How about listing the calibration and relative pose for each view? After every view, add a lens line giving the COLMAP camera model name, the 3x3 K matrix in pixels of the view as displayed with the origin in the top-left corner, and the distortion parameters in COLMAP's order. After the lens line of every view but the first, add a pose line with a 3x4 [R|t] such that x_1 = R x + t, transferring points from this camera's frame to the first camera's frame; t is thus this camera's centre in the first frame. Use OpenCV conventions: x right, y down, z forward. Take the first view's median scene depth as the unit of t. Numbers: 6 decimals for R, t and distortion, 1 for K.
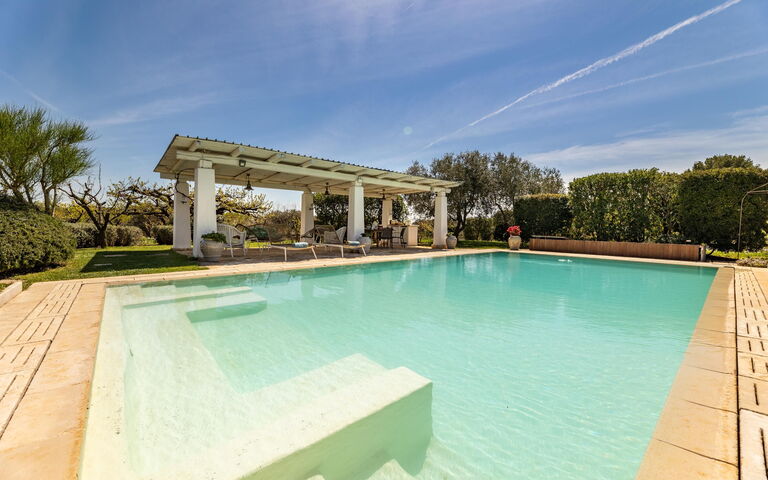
lens RADIAL K [[309.7, 0, 380.0], [0, 309.7, 240.5], [0, 0, 1]] dist [0.002412, -0.000114]
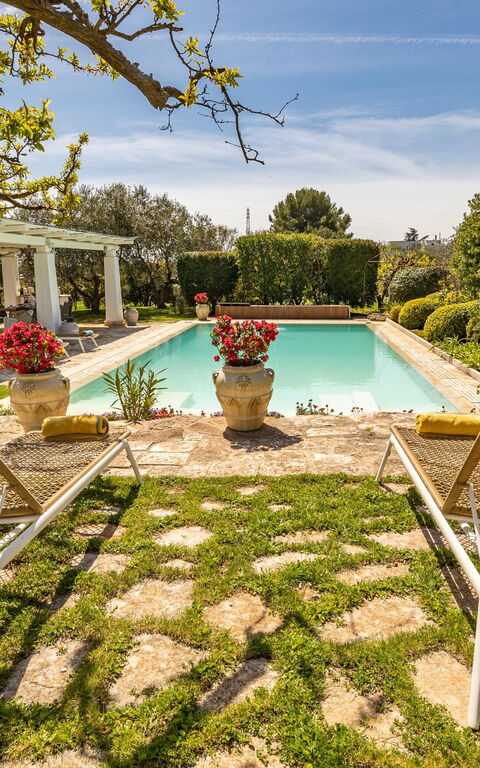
lens RADIAL K [[520.5, 0, 236.1], [0, 520.5, 383.7], [0, 0, 1]] dist [0.036150, -0.000029]
pose [[0.745839, -0.166944, 0.644867, -0.442178], [0.051782, 0.979687, 0.193733, -0.067449], [-0.664110, -0.111101, 0.739334, -0.178972]]
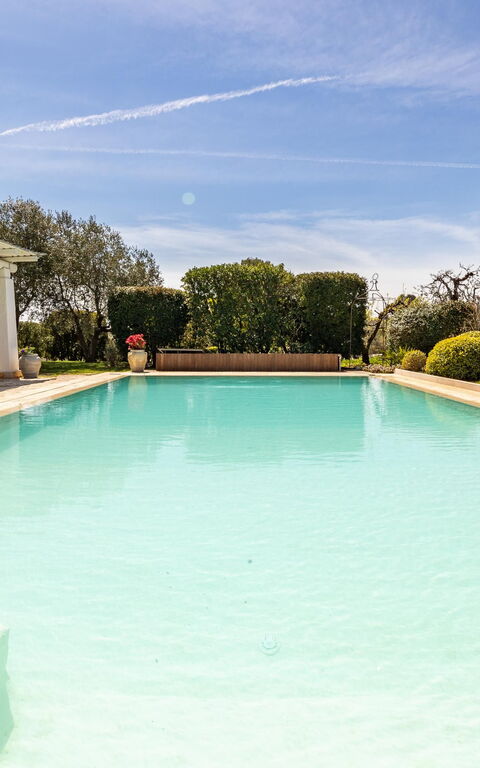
lens RADIAL K [[482.5, 0, 237.4], [0, 482.5, 384.0], [0, 0, 1]] dist [-0.002533, -0.000059]
pose [[0.665574, -0.082129, 0.741800, -0.149684], [0.042651, 0.996488, 0.072058, -0.006800], [-0.745113, -0.016321, 0.666739, 0.162600]]
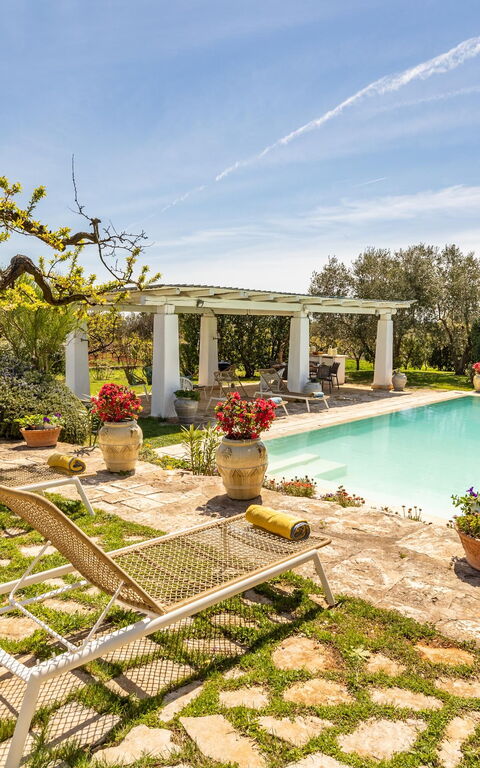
lens RADIAL K [[547.6, 0, 235.9], [0, 547.6, 405.8], [0, 0, 1]] dist [0.011103, 0.000628]
pose [[0.995831, -0.014448, 0.090070, -0.279410], [0.004905, 0.994431, 0.105279, -0.075059], [-0.091089, -0.104399, 0.990355, -0.292468]]
